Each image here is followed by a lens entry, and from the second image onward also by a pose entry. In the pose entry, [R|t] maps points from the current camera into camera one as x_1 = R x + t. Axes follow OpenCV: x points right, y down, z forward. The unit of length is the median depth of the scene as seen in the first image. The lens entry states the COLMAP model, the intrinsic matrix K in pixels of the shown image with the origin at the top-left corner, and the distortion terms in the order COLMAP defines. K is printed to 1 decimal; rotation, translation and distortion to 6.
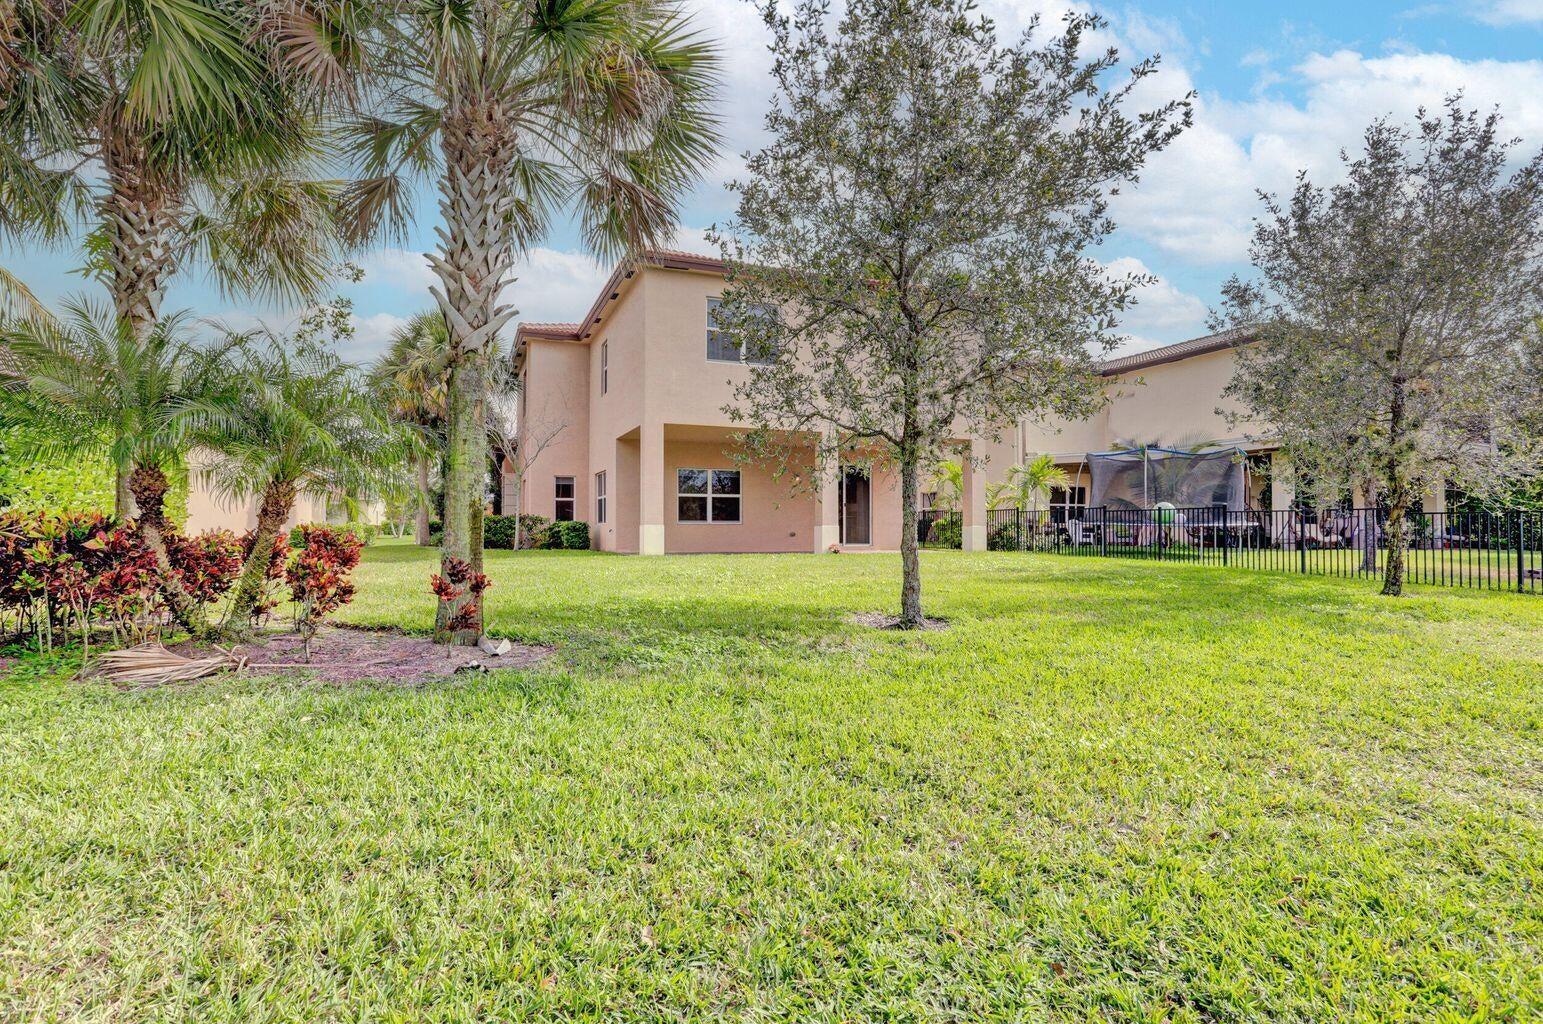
lens RADIAL K [[772.7, 0, 766.4], [0, 772.7, 512.8], [0, 0, 1]] dist [-0.001807, 0.000879]
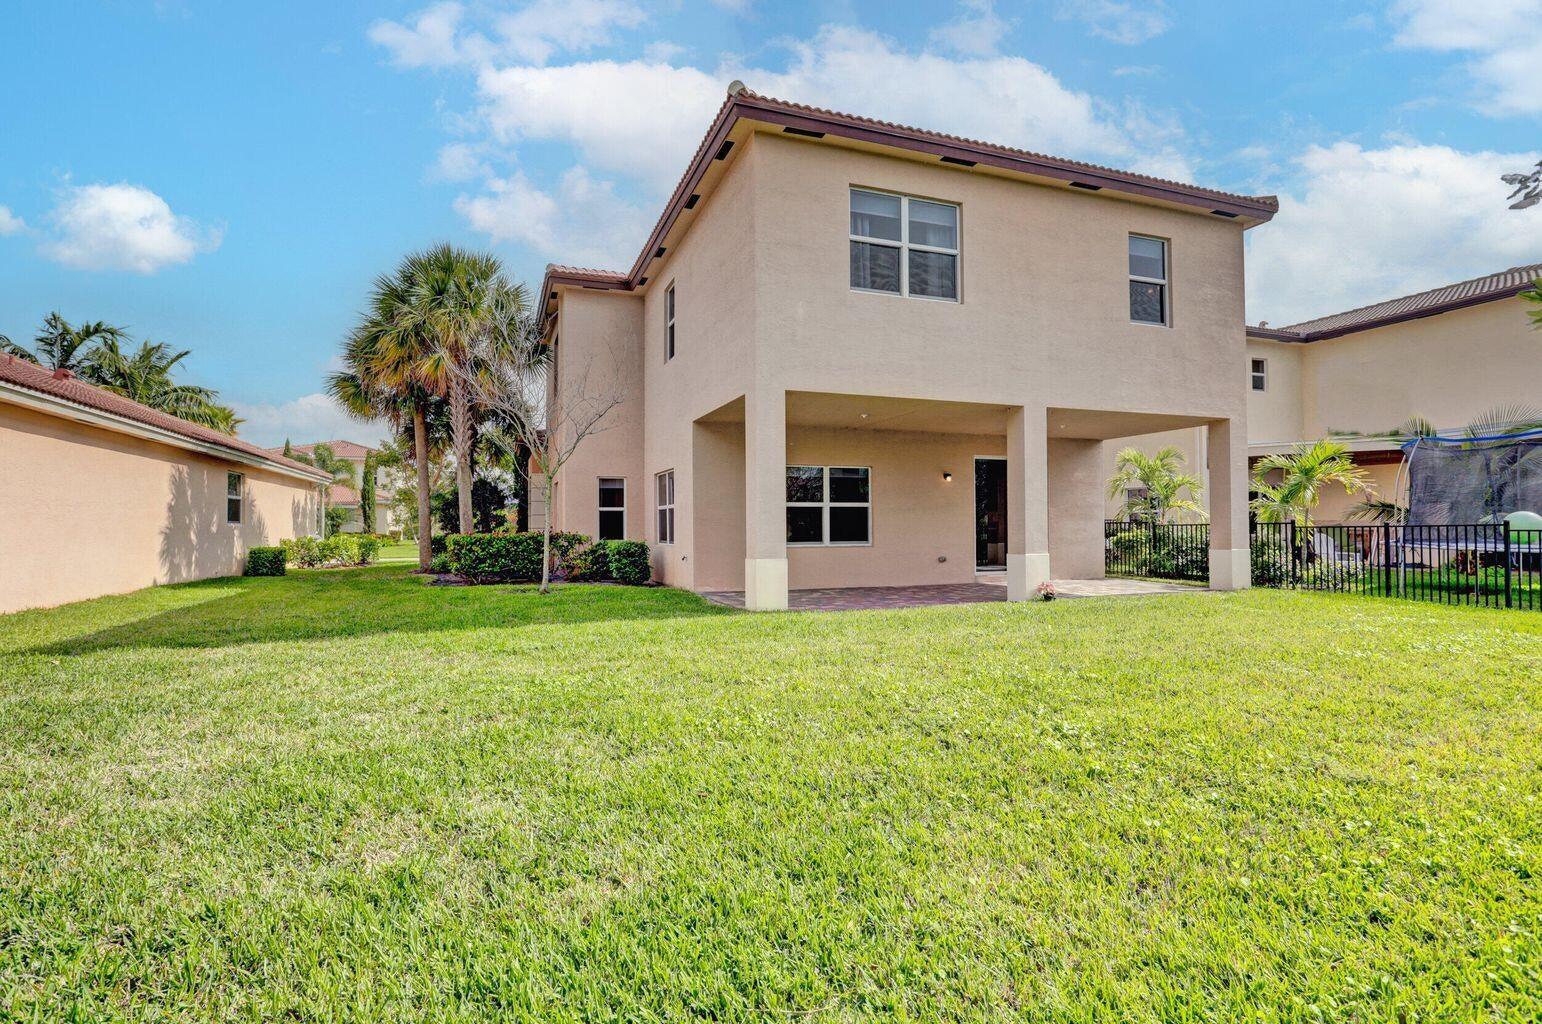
lens RADIAL K [[772.2, 0, 777.0], [0, 772.2, 516.2], [0, 0, 1]] dist [-0.001807, 0.000879]
pose [[0.999701, -0.004813, -0.023963, -0.094248], [0.005013, 0.999953, 0.008298, -0.017098], [0.023922, -0.008416, 0.999678, 0.297338]]
